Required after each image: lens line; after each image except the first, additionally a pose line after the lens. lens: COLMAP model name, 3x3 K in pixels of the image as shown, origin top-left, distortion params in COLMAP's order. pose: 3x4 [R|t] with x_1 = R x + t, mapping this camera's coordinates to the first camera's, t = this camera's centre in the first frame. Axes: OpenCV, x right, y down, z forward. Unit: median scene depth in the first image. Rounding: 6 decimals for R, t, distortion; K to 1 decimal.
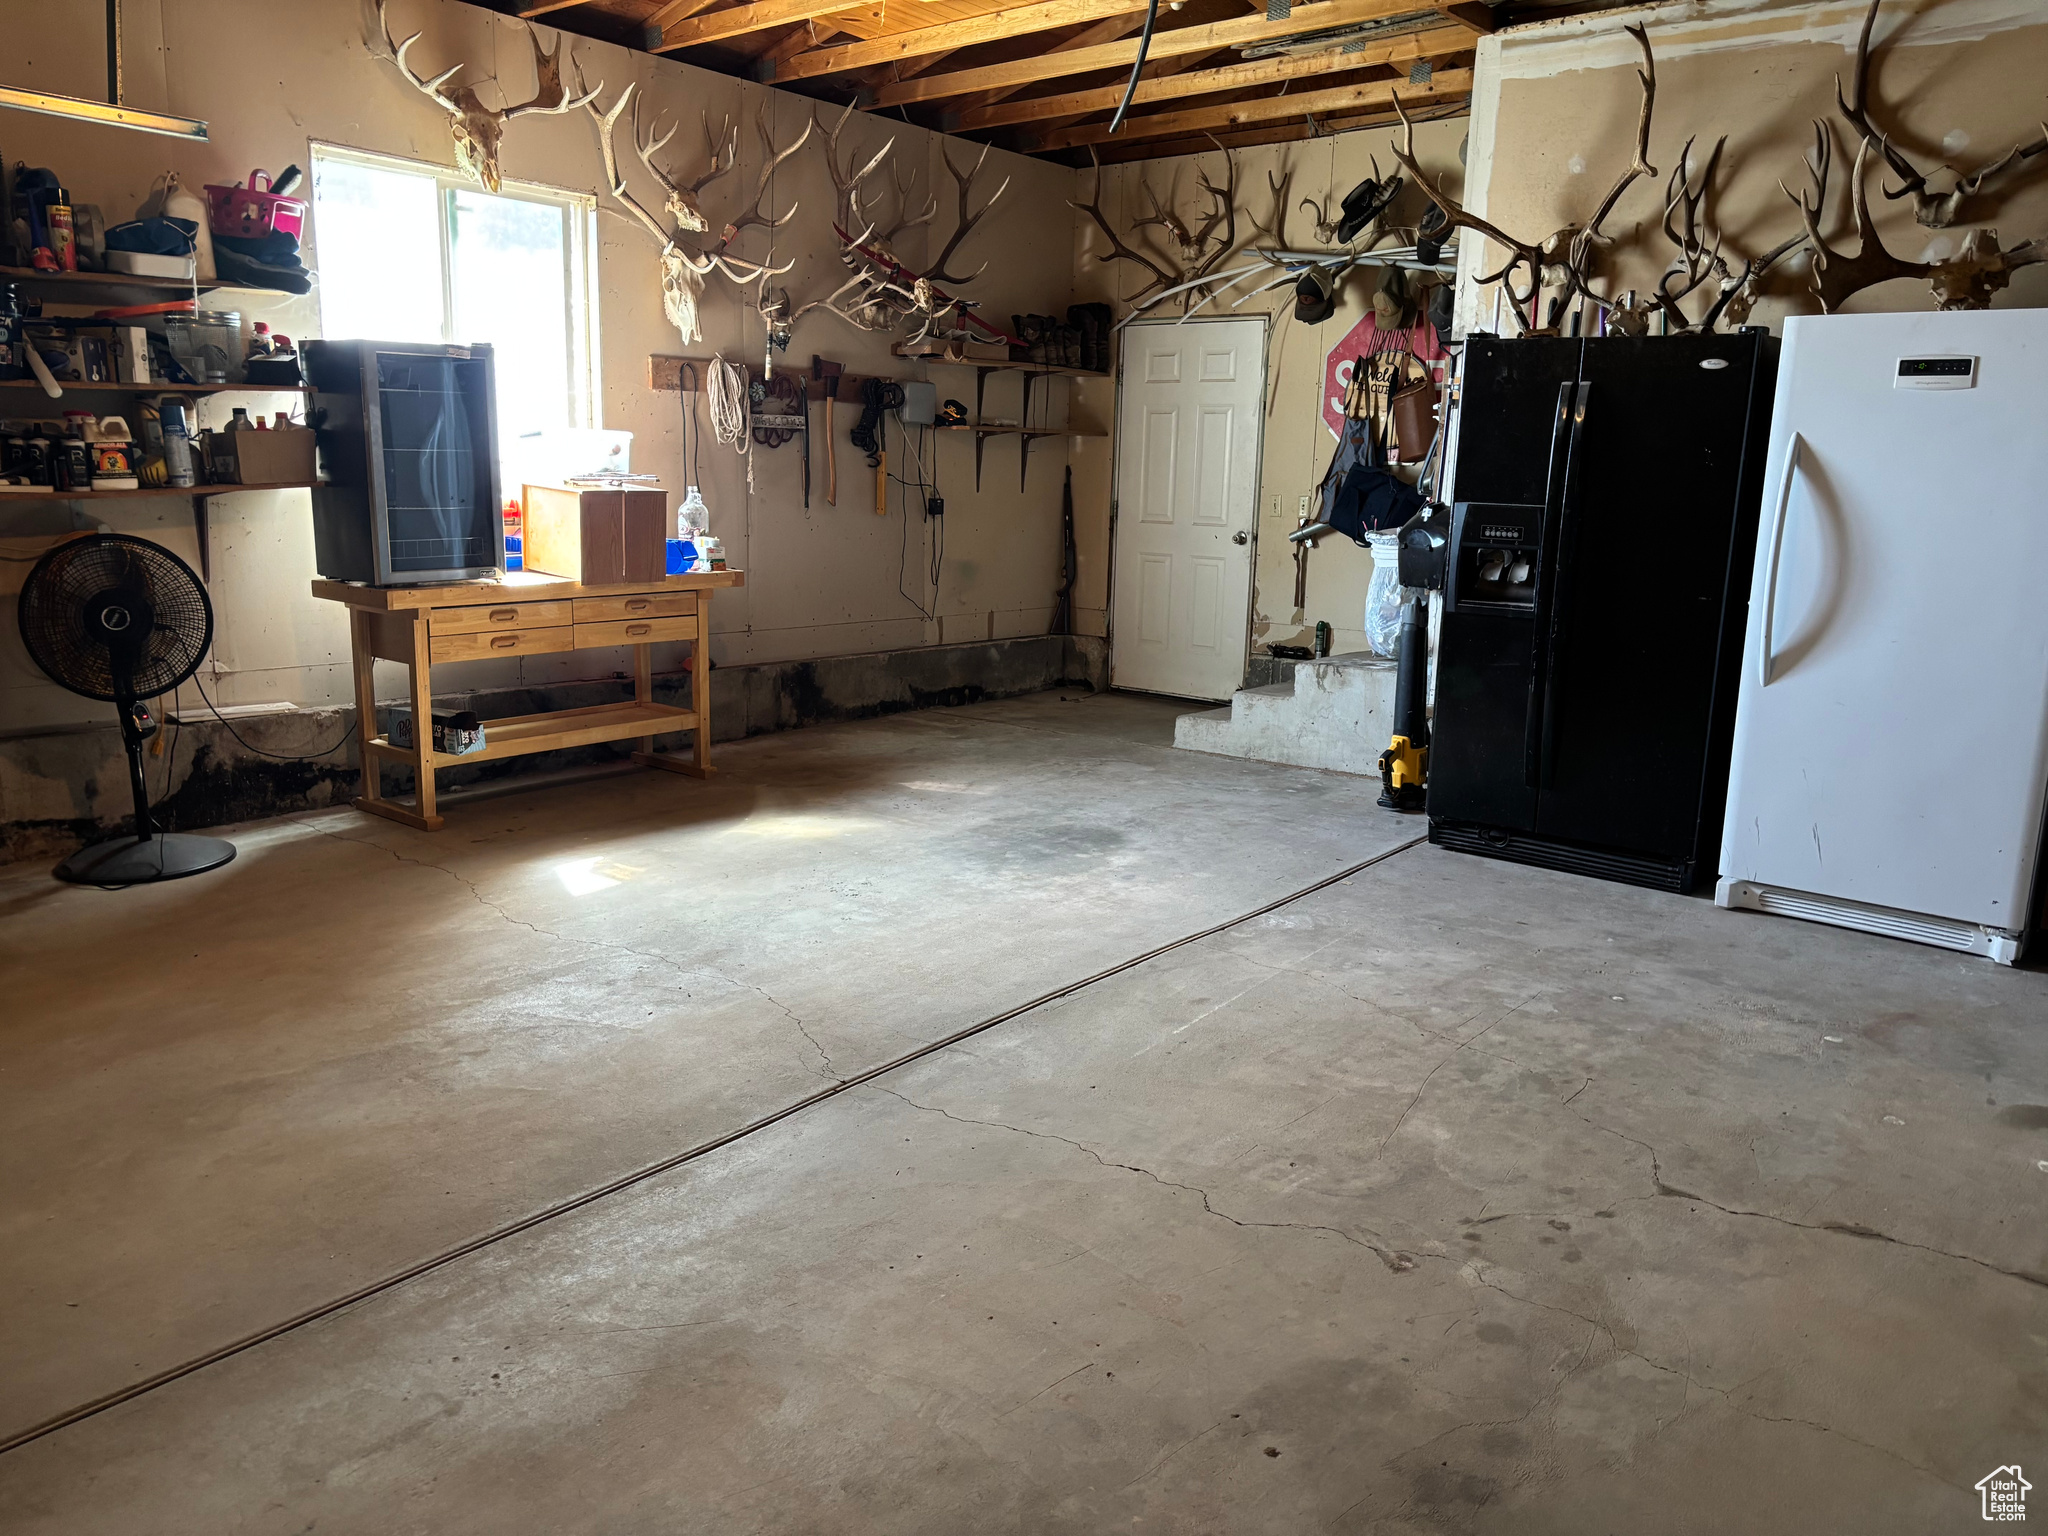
lens RADIAL K [[1539.3, 0, 1009.5], [0, 1539.3, 778.1], [0, 0, 1]] dist [0.053532, -0.061976]
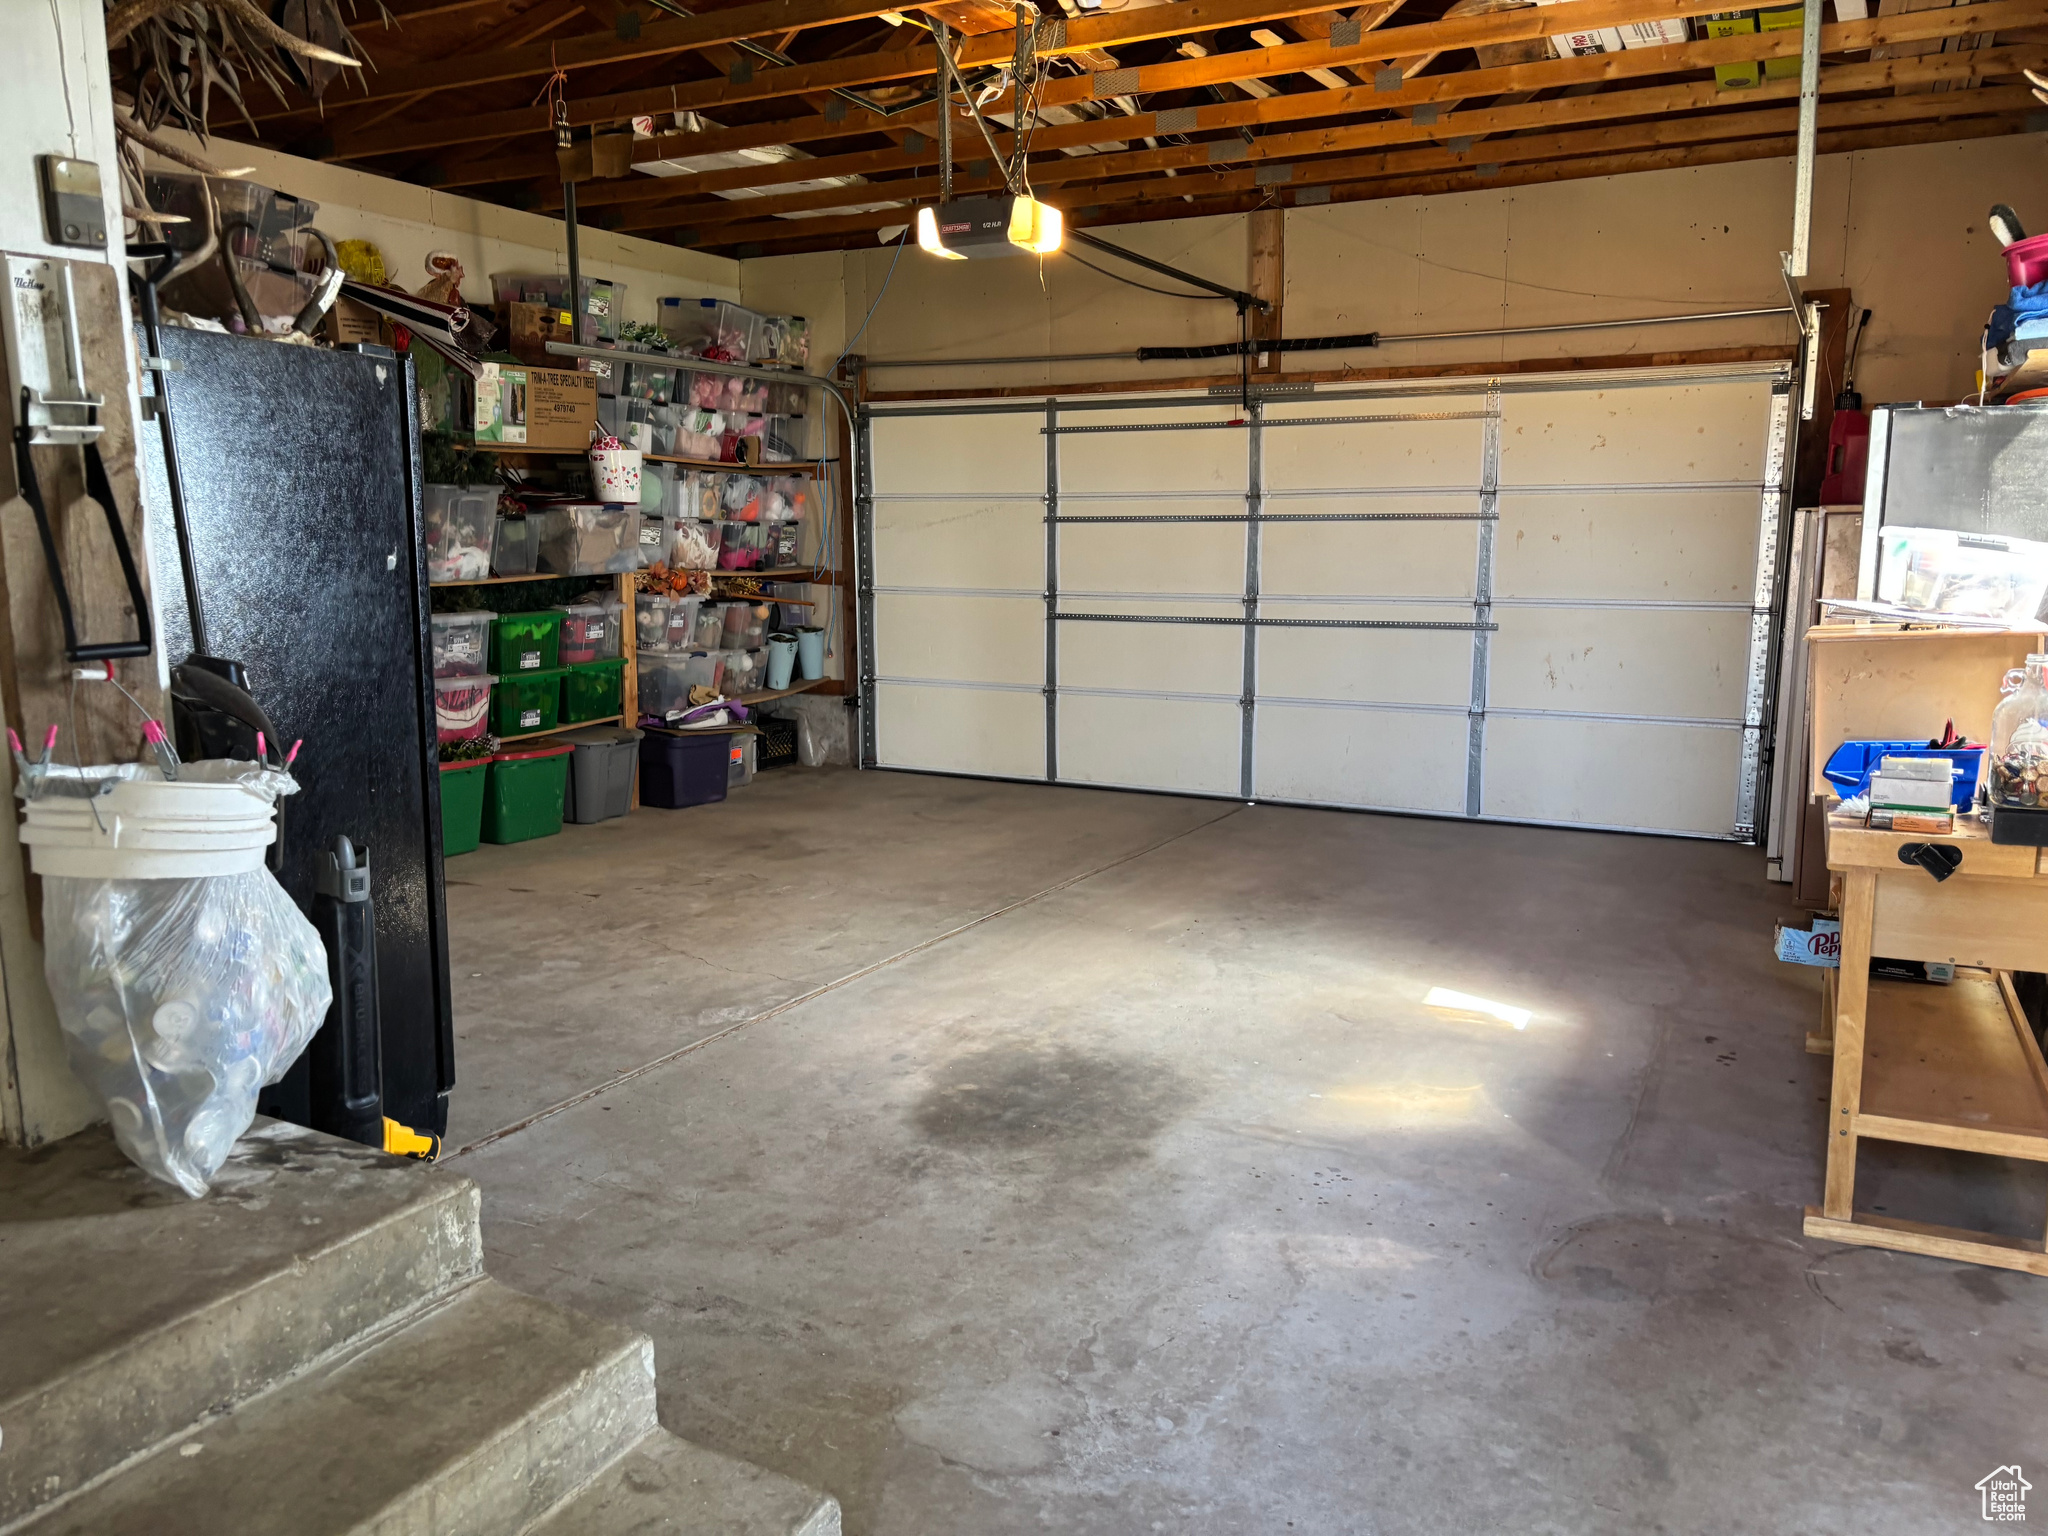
lens RADIAL K [[1539.3, 0, 1045.1], [0, 1539.3, 766.3], [0, 0, 1]] dist [0.053532, -0.061976]
pose [[-0.972868, 0.011159, -0.231090, 0.195535], [-0.070382, 0.937222, 0.341559, -0.375899], [0.220394, 0.348556, -0.911008, 1.765729]]
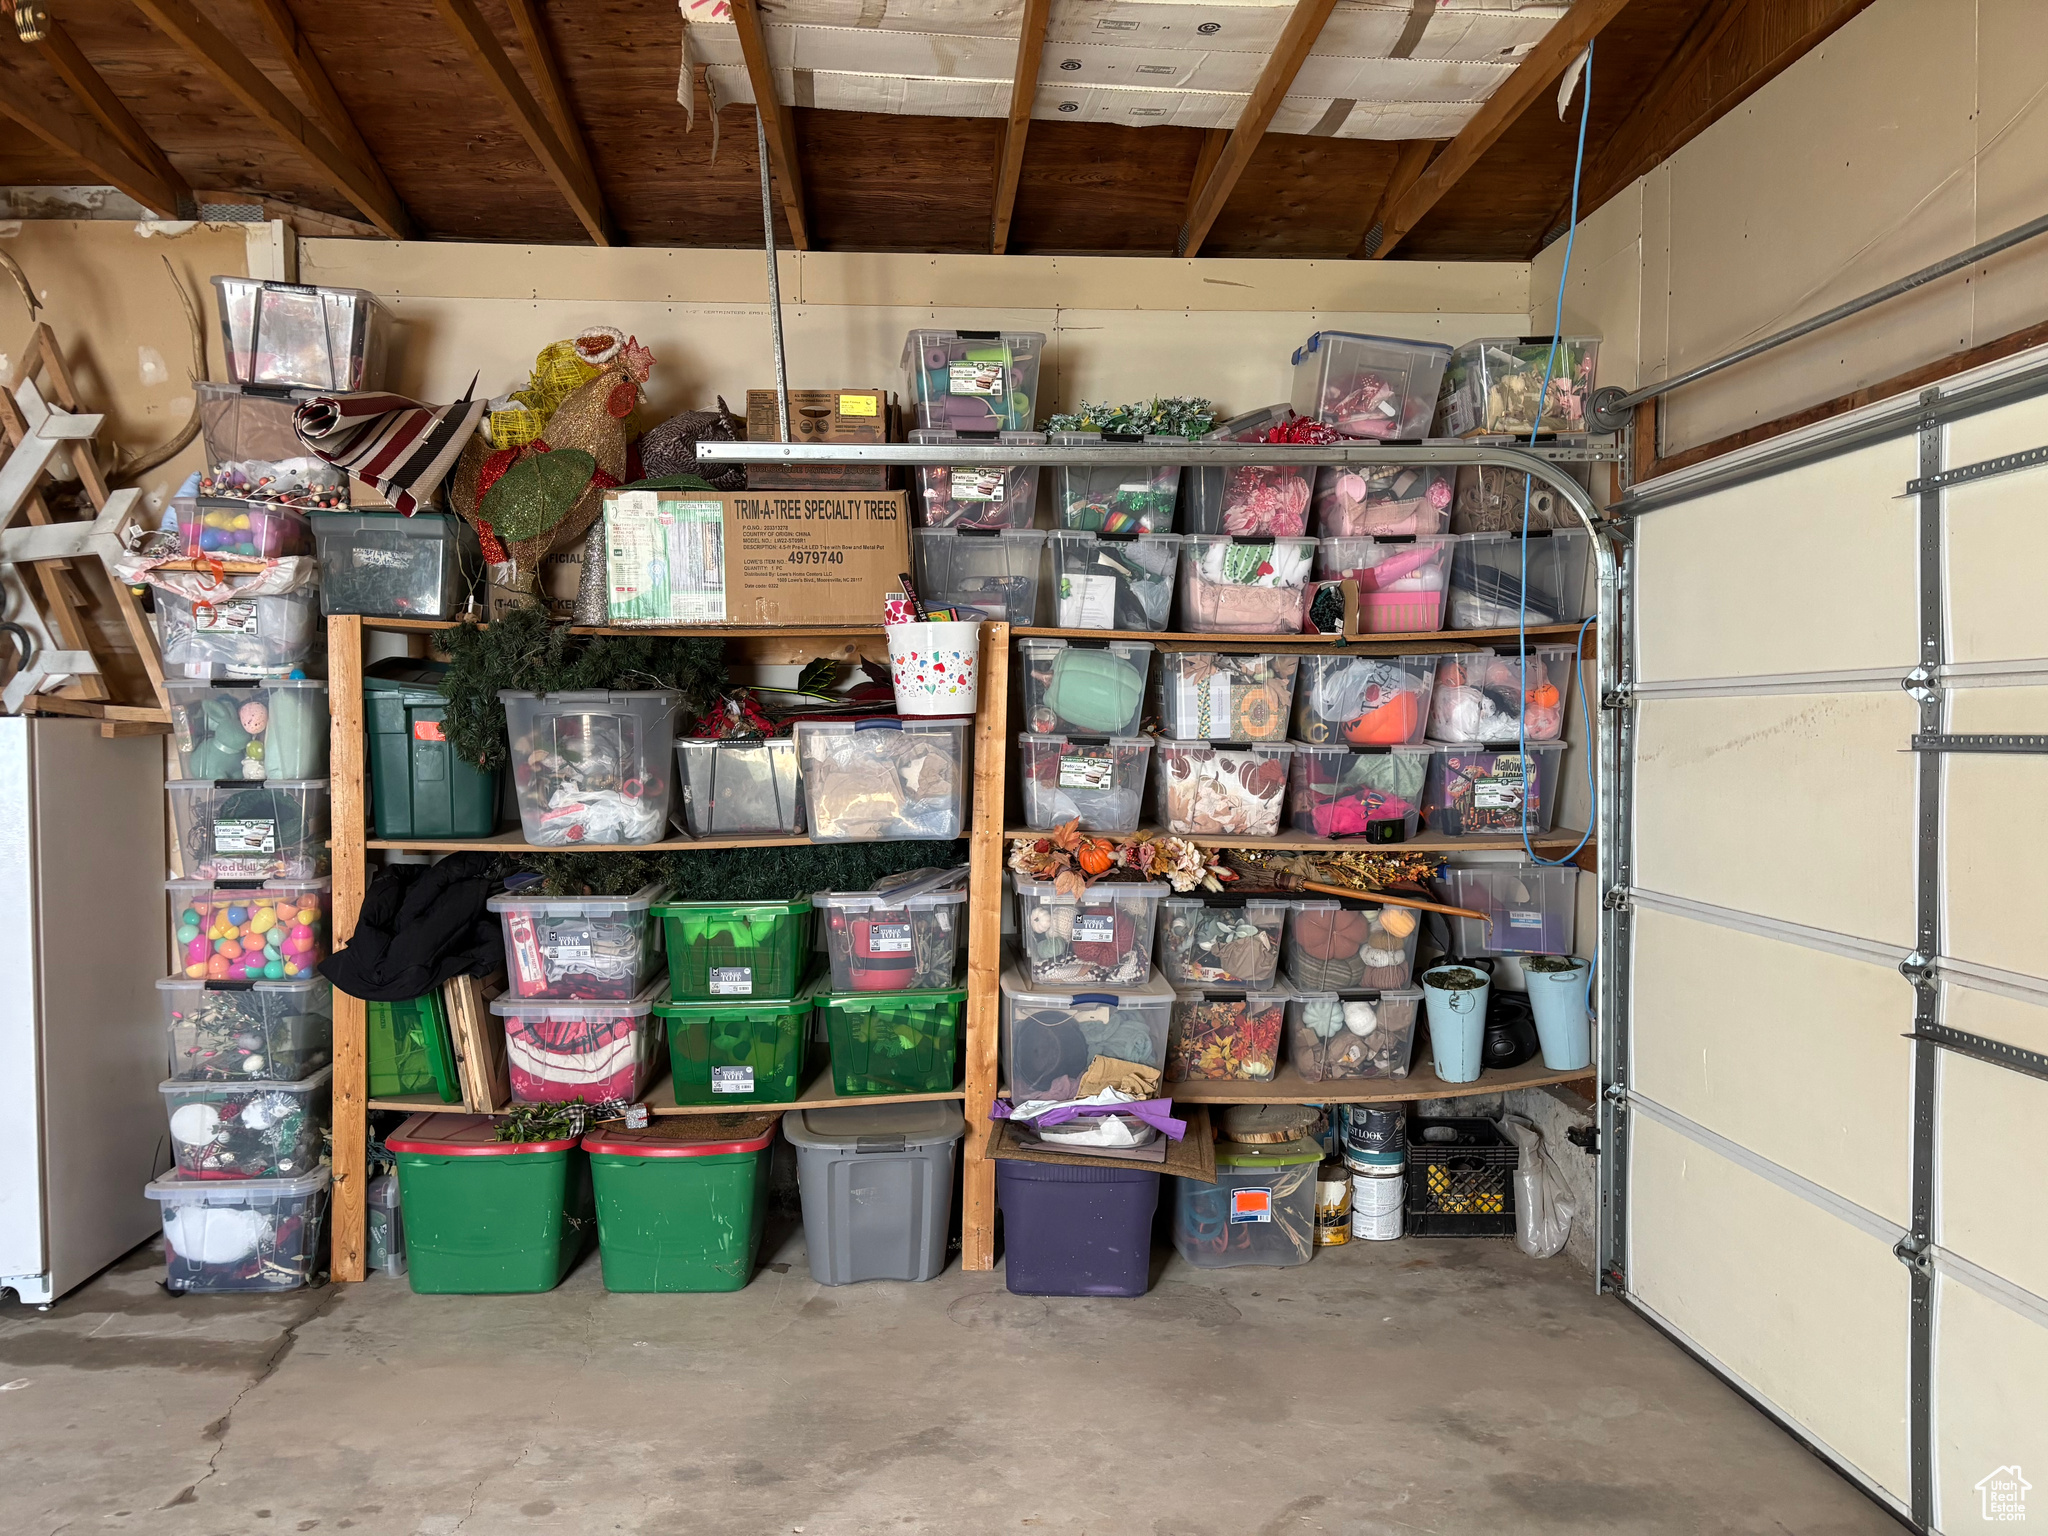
lens RADIAL K [[1539.3, 0, 1029.5], [0, 1539.3, 776.2], [0, 0, 1]] dist [0.053532, -0.061976]
pose [[-0.698935, -0.044033, 0.713829, -0.398355], [0.130258, 0.973571, 0.187596, -0.186162], [-0.703223, 0.224099, -0.674727, 0.724165]]
